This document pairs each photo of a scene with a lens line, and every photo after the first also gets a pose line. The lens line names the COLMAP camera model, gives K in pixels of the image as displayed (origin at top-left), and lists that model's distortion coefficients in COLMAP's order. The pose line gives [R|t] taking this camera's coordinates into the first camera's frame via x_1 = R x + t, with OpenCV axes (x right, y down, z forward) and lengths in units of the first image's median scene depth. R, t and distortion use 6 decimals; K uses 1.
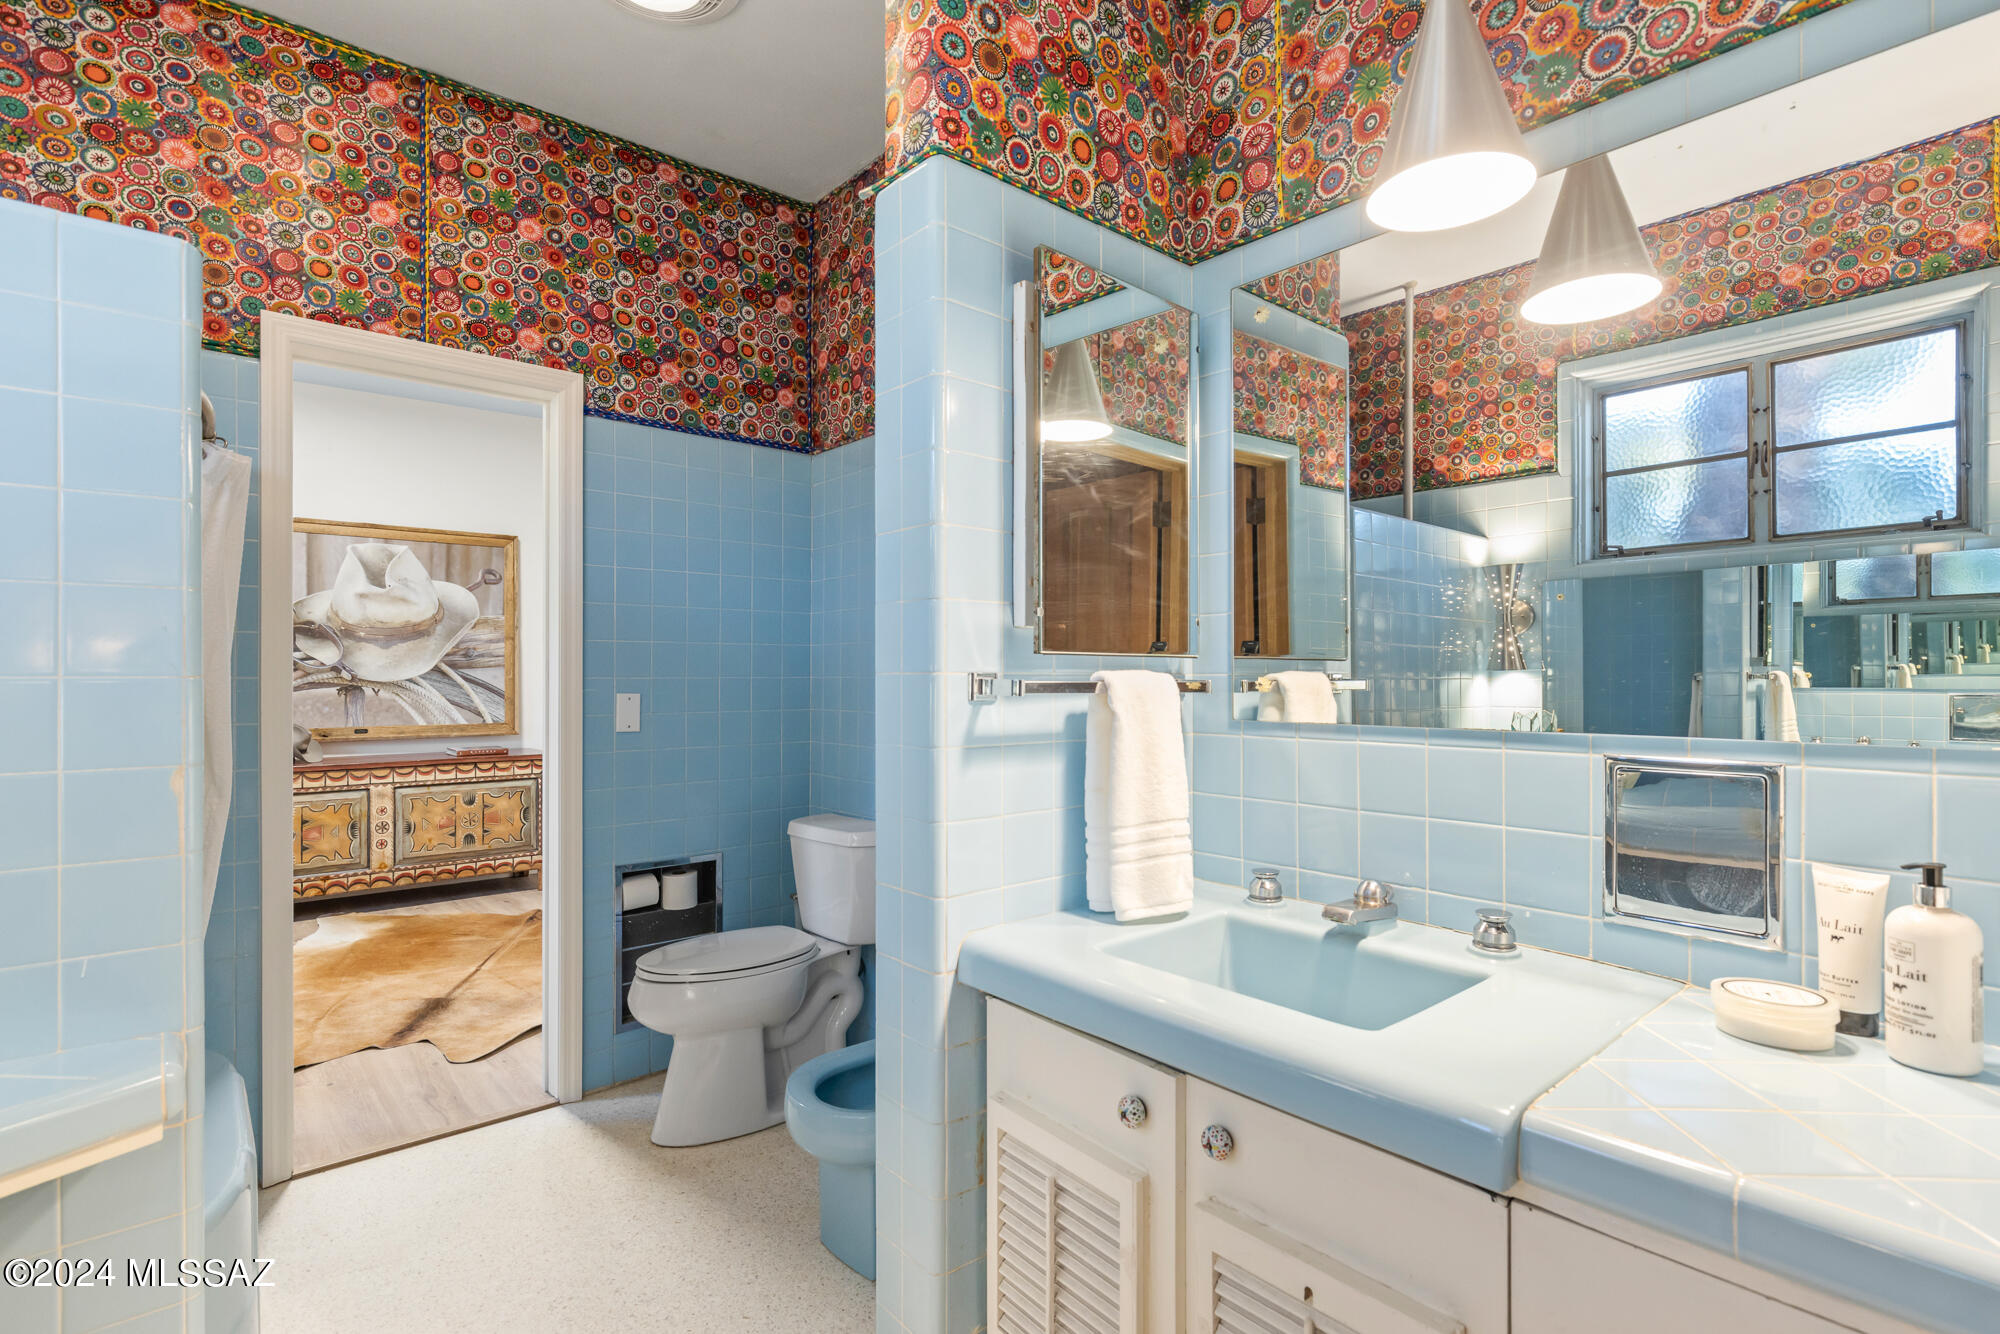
lens RADIAL K [[935.0, 0, 998.0], [0, 935.0, 673.0], [0, 0, 1]] dist [-0.001768, -0.000073]
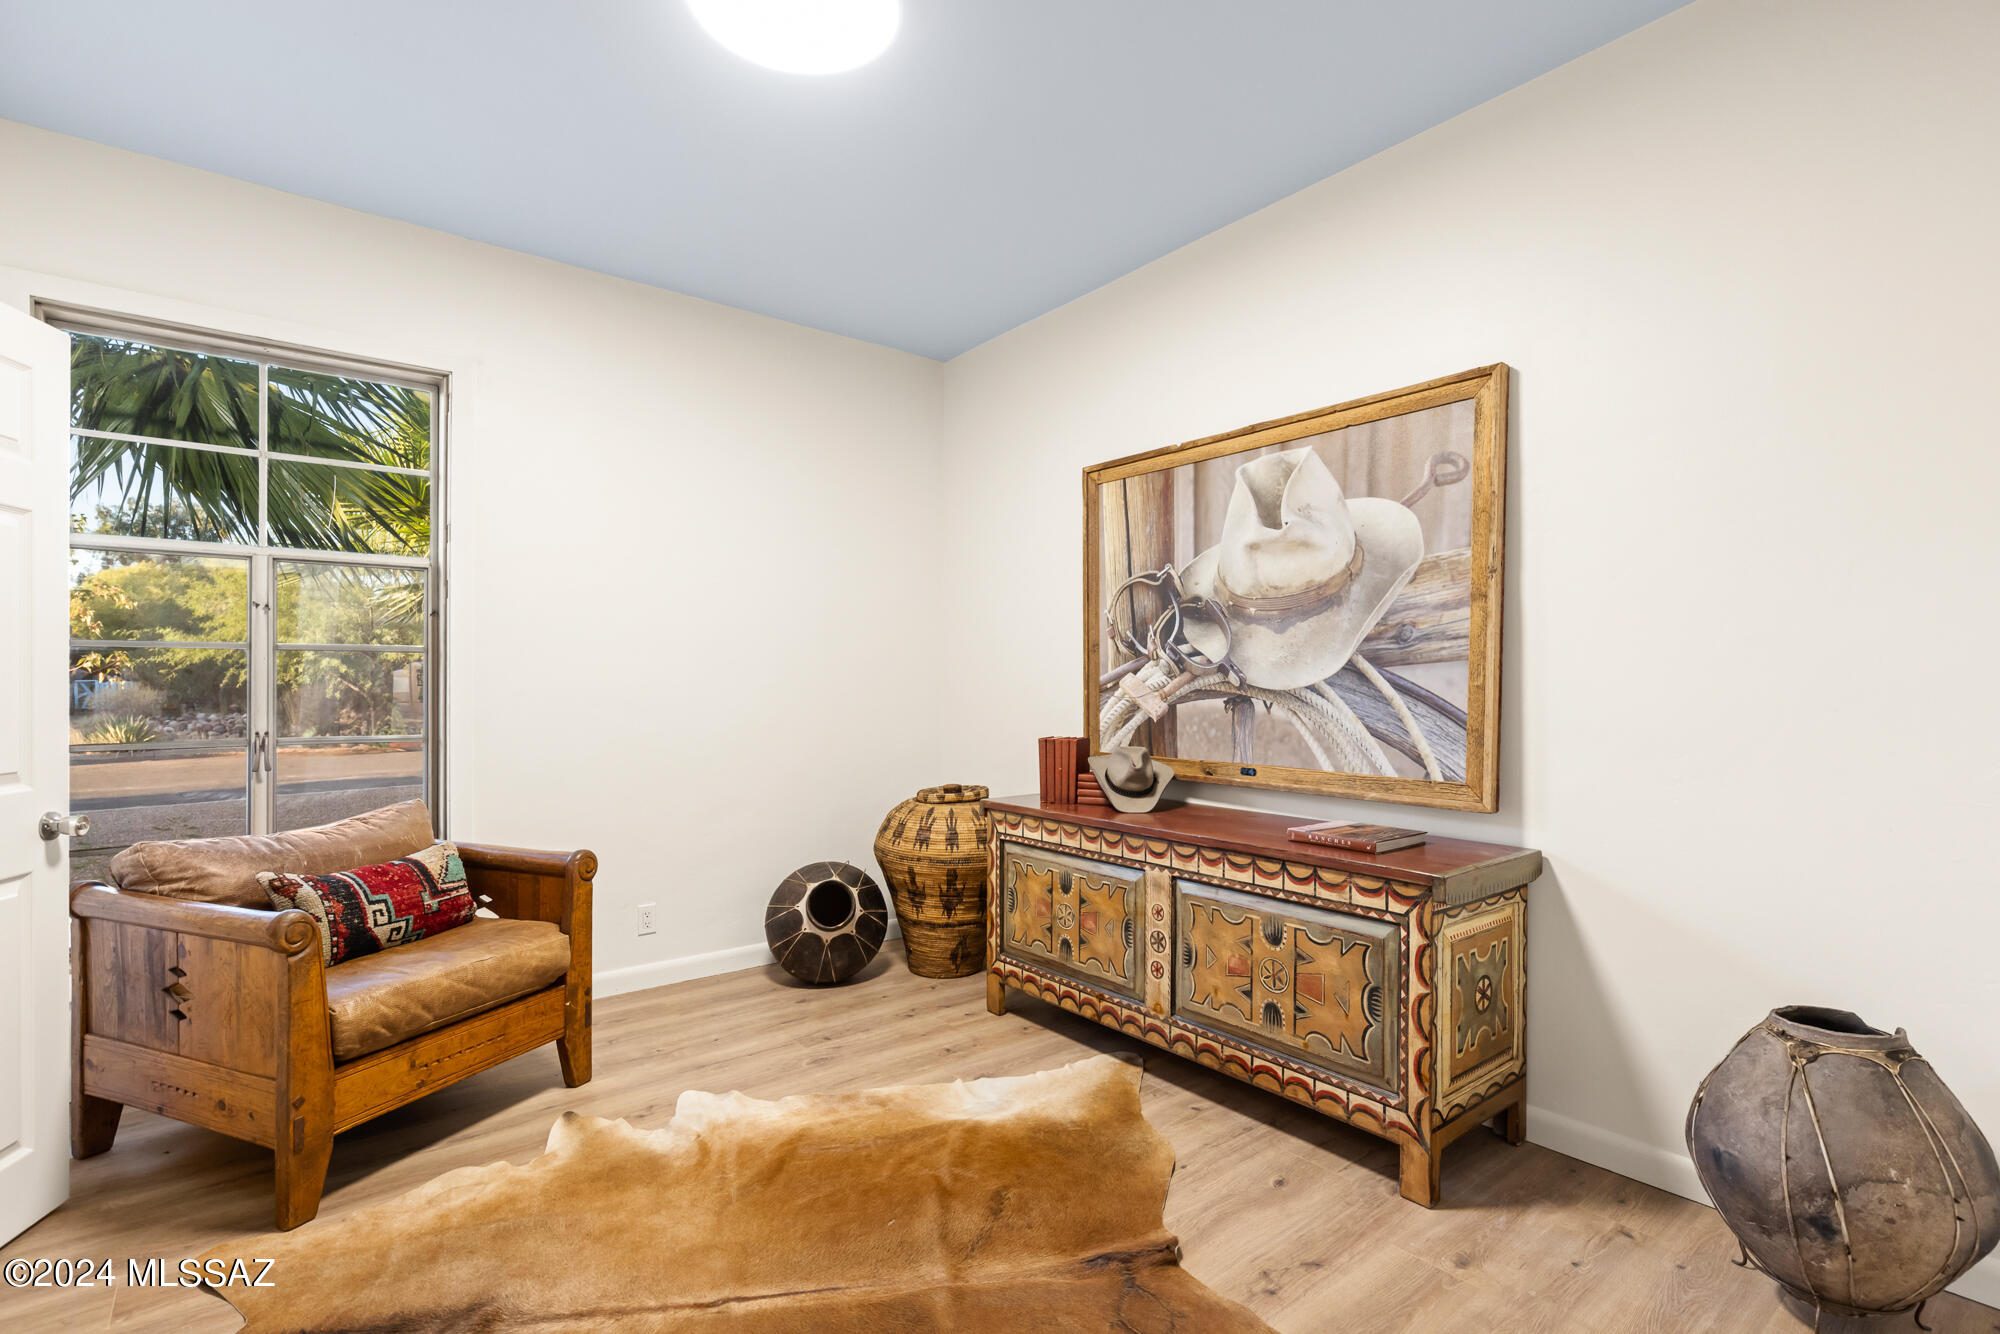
lens RADIAL K [[935.0, 0, 996.8], [0, 935.0, 684.9], [0, 0, 1]] dist [-0.001768, -0.000073]
pose [[-0.034221, 0.004633, -0.999404, -0.071163], [0.001263, 0.999989, 0.004592, 0.003267], [0.999413, -0.001105, -0.034226, 0.846392]]
